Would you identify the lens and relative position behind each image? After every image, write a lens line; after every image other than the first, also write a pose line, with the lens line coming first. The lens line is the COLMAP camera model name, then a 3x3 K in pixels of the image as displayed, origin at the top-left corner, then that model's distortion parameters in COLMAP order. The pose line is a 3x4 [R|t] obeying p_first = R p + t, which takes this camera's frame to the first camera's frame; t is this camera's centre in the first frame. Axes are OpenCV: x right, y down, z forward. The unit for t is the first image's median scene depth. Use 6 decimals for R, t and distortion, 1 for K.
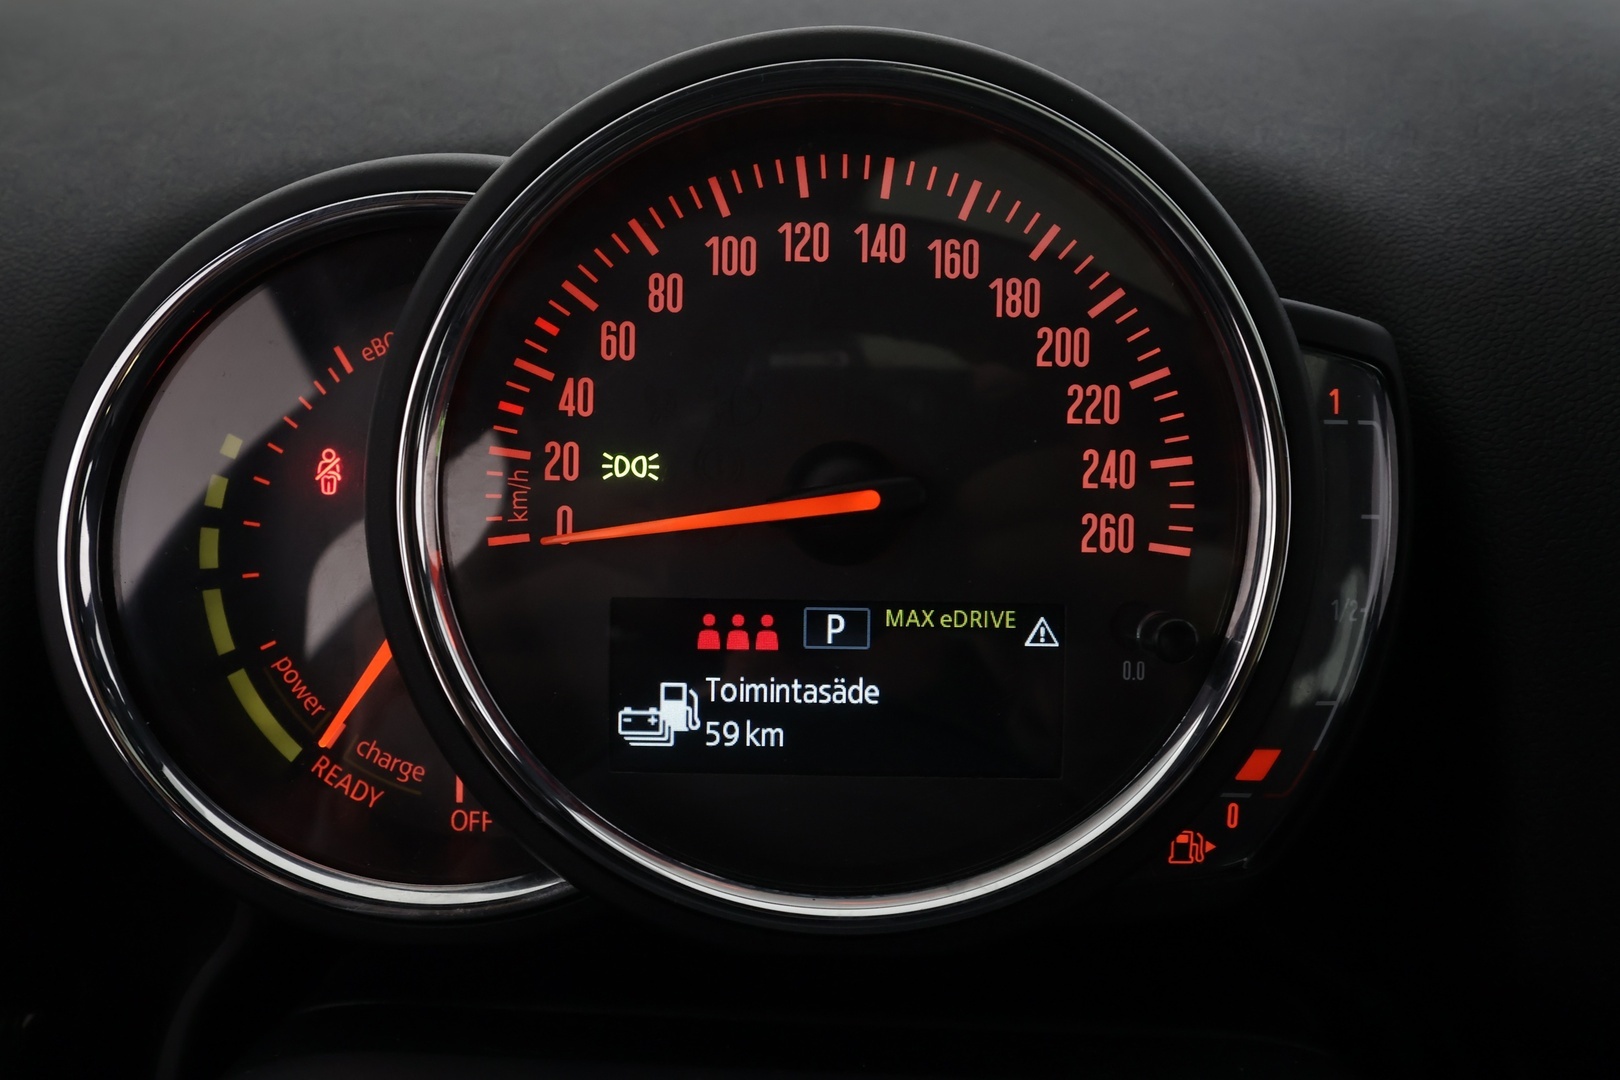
lens RADIAL K [[1324.3, 0, 812.0], [0, 1324.3, 531.5], [0, 0, 1]] dist [-0.003773, 0.015337]
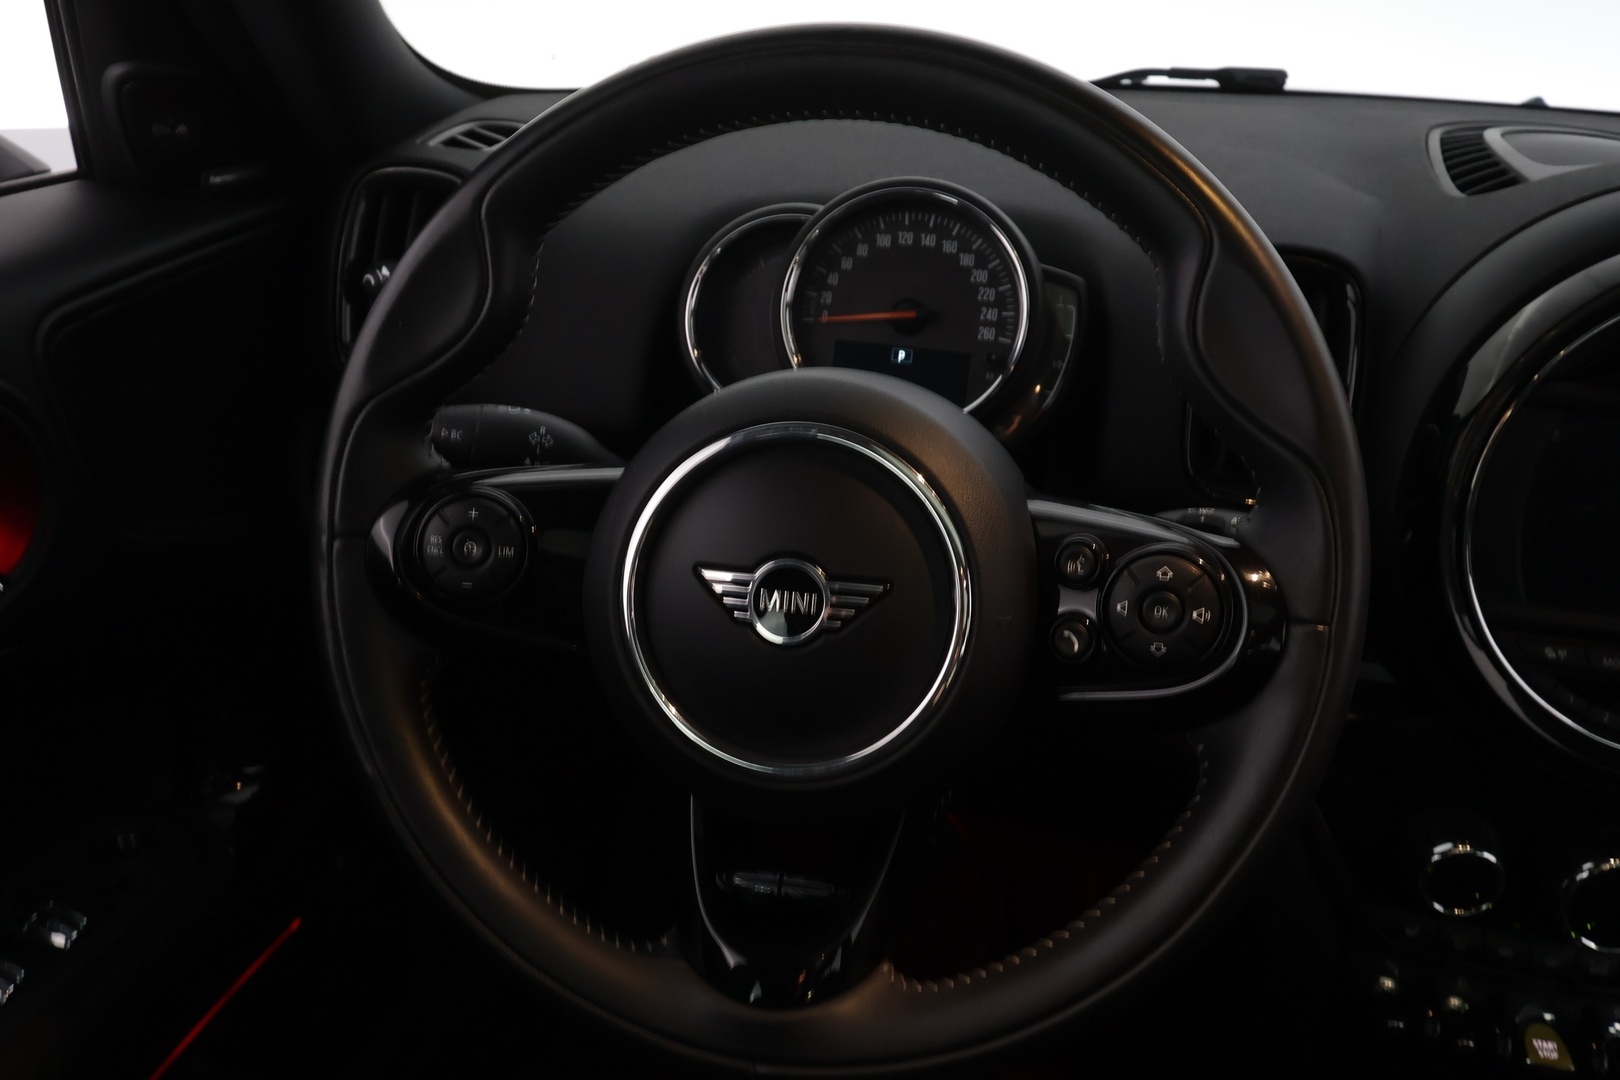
lens RADIAL K [[1324.3, 0, 810.6], [0, 1324.3, 530.1], [0, 0, 1]] dist [-0.003773, 0.015337]
pose [[0.979506, 0.115413, -0.165071, 0.395715], [-0.116878, 0.993146, 0.000844, 0.535909], [0.164037, 0.018466, 0.986281, -2.310741]]
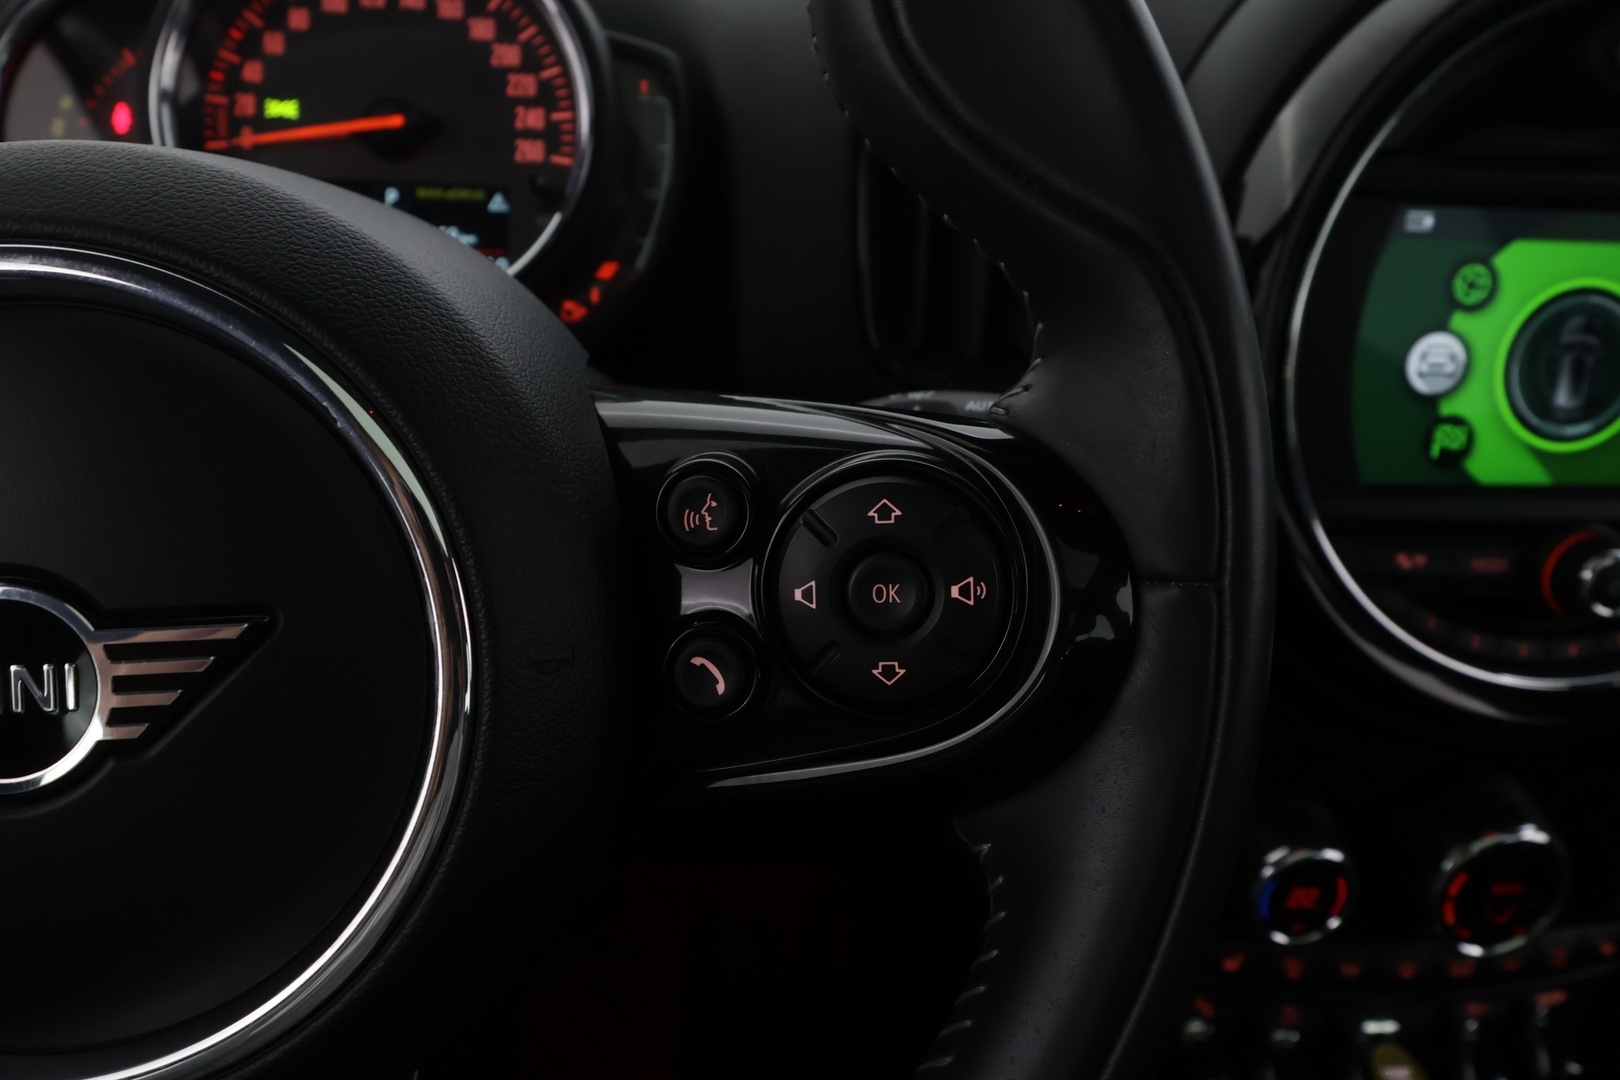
lens RADIAL K [[1324.3, 0, 821.0], [0, 1324.3, 529.6], [0, 0, 1]] dist [-0.003773, 0.015337]
pose [[0.995227, 0.001901, 0.097570, 0.468053], [-0.003728, 0.999821, 0.018546, 0.534503], [-0.097517, -0.018822, 0.995056, -1.038264]]
